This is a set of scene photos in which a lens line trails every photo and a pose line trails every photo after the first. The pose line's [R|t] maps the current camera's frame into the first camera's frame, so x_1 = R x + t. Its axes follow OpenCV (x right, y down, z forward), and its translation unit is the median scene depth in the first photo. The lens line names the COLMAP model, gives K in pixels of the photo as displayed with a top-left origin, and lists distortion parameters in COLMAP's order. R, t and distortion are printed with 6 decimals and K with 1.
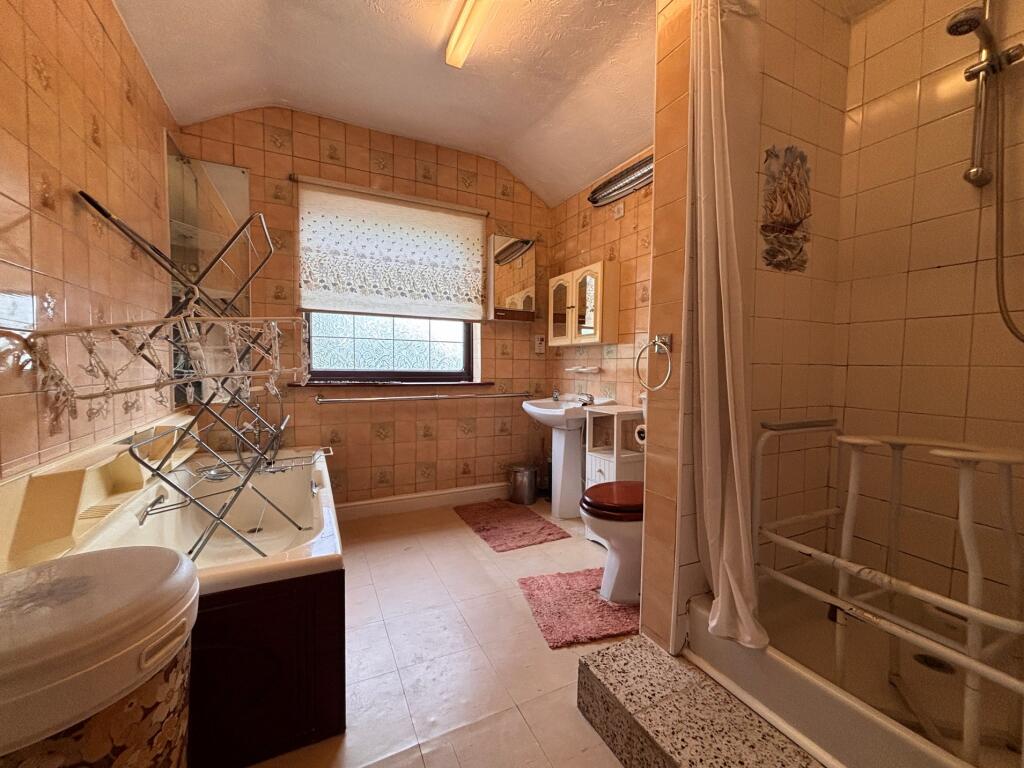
lens RADIAL K [[410.0, 0, 511.6], [0, 410.0, 384.8], [0, 0, 1]] dist [-0.002298, 0.000120]
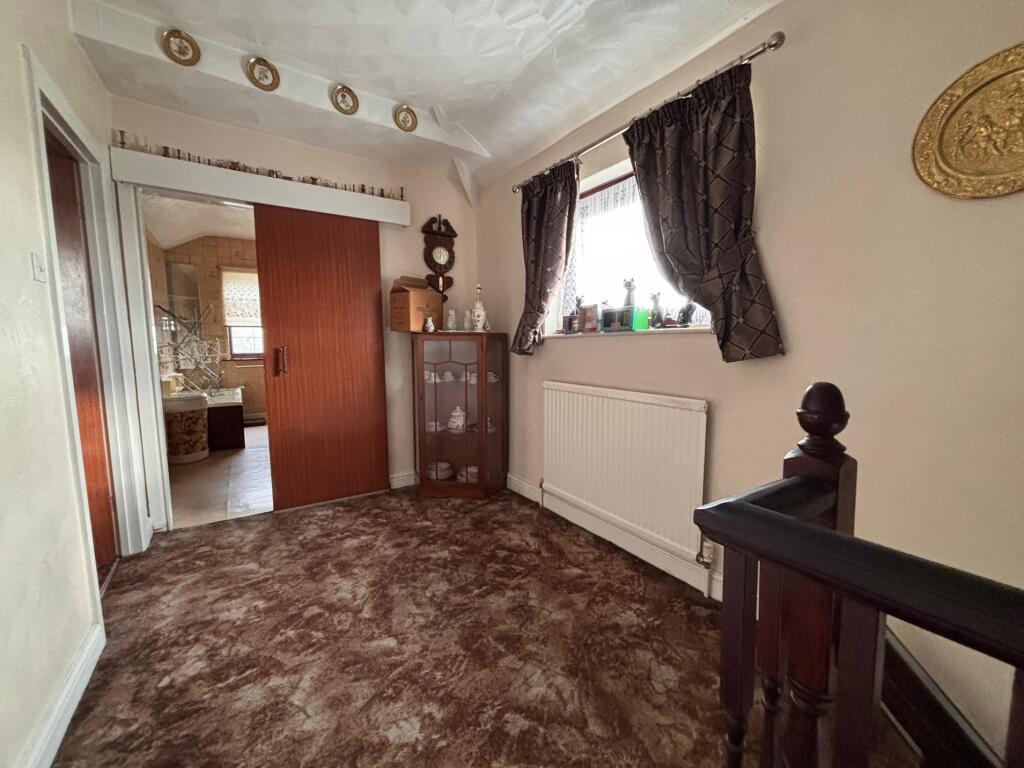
lens RADIAL K [[410.0, 0, 509.3], [0, 410.0, 385.1], [0, 0, 1]] dist [-0.002298, 0.000120]
pose [[0.992066, -0.028452, 0.122454, 0.897979], [0.020844, 0.997798, 0.062972, 0.035817], [-0.123976, -0.059920, 0.990474, -1.734958]]
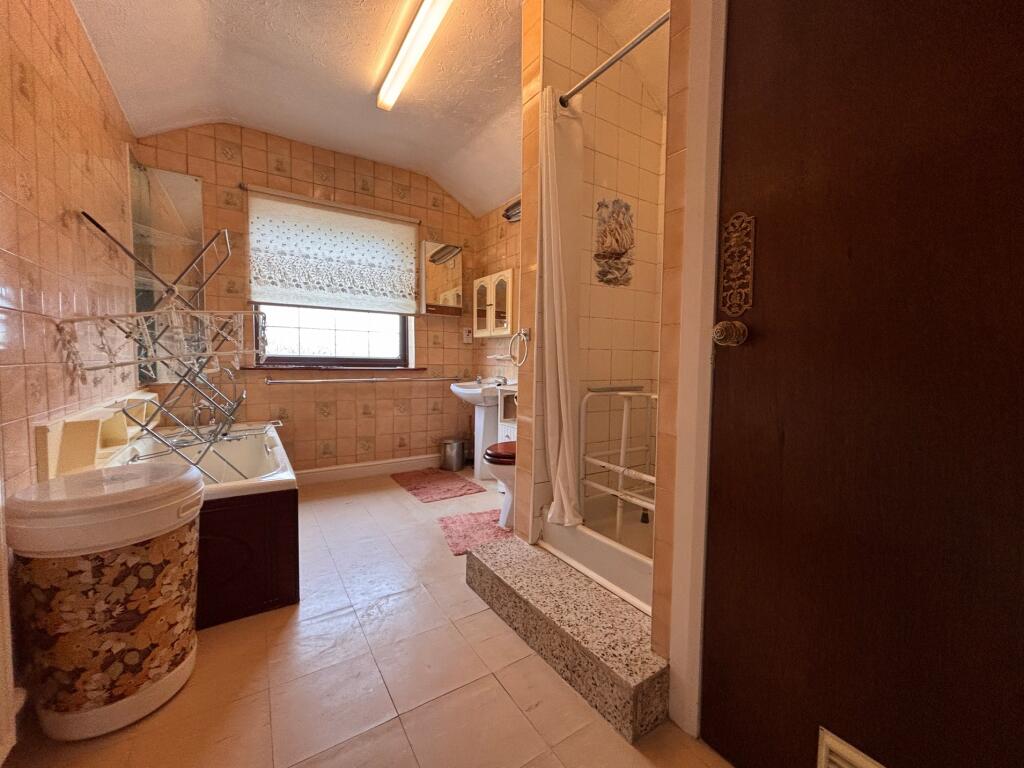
lens RADIAL K [[410.0, 0, 510.9], [0, 410.0, 383.9], [0, 0, 1]] dist [-0.002298, 0.000120]
pose [[0.993152, -0.001778, 0.116816, 0.089280], [0.000065, 0.999892, 0.014668, 0.034049], [-0.116830, -0.014560, 0.993045, -0.273592]]
